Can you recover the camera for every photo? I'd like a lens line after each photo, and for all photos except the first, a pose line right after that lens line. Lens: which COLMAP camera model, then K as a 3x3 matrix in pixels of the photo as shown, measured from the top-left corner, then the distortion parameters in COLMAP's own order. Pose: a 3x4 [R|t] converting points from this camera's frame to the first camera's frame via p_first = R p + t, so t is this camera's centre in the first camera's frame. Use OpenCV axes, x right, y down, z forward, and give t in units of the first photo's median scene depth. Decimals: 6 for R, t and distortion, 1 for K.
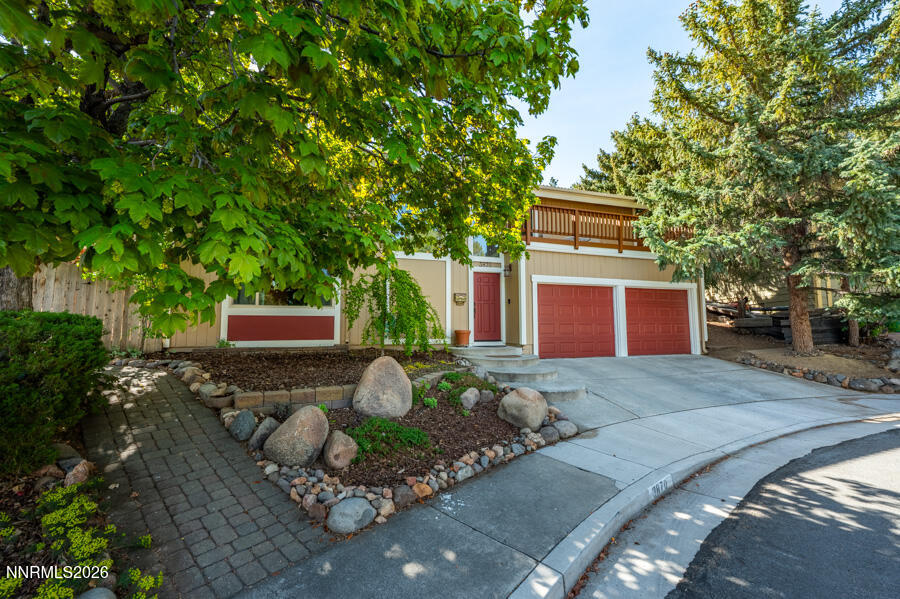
lens RADIAL K [[355.0, 0, 450.0], [0, 355.0, 299.5], [0, 0, 1]] dist [-0.001082, -0.000004]
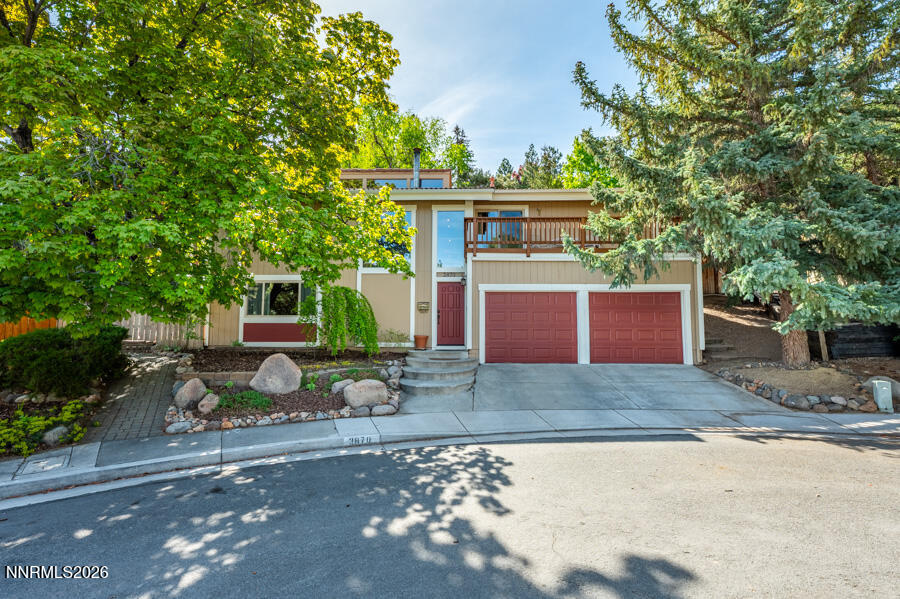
lens RADIAL K [[411.4, 0, 450.0], [0, 411.4, 299.5], [0, 0, 1]] dist [0.001918, 0.000026]
pose [[0.942530, -0.020252, -0.333508, 0.560501], [0.022316, 0.999748, 0.002359, -0.027820], [0.333376, -0.009666, 0.942744, -0.198173]]
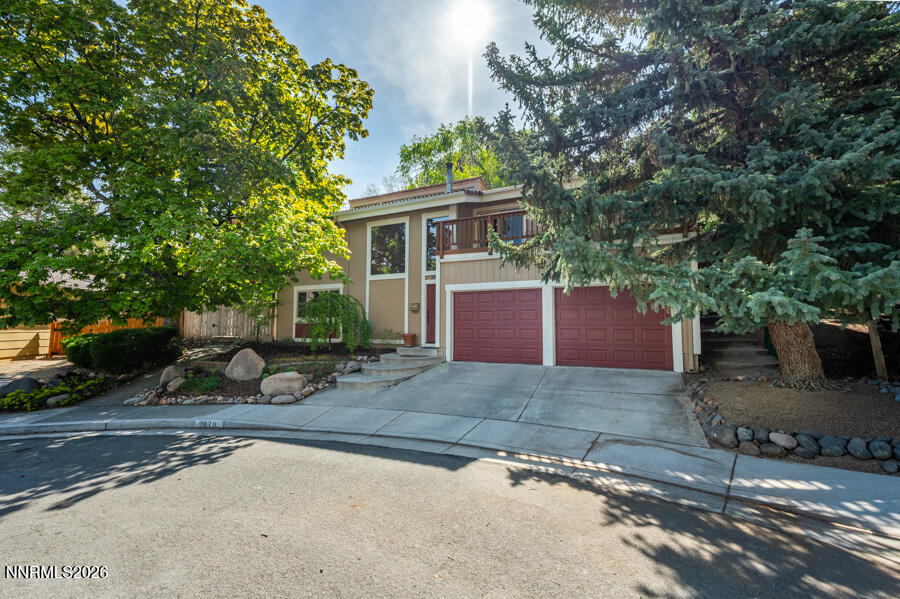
lens RADIAL K [[359.6, 0, 450.0], [0, 359.6, 299.5], [0, 0, 1]] dist [0.000426, 0.000073]
pose [[0.729991, -0.048497, -0.681734, 1.006386], [0.053895, 0.998458, -0.013318, -0.008127], [0.681329, -0.027020, 0.731479, 0.181293]]
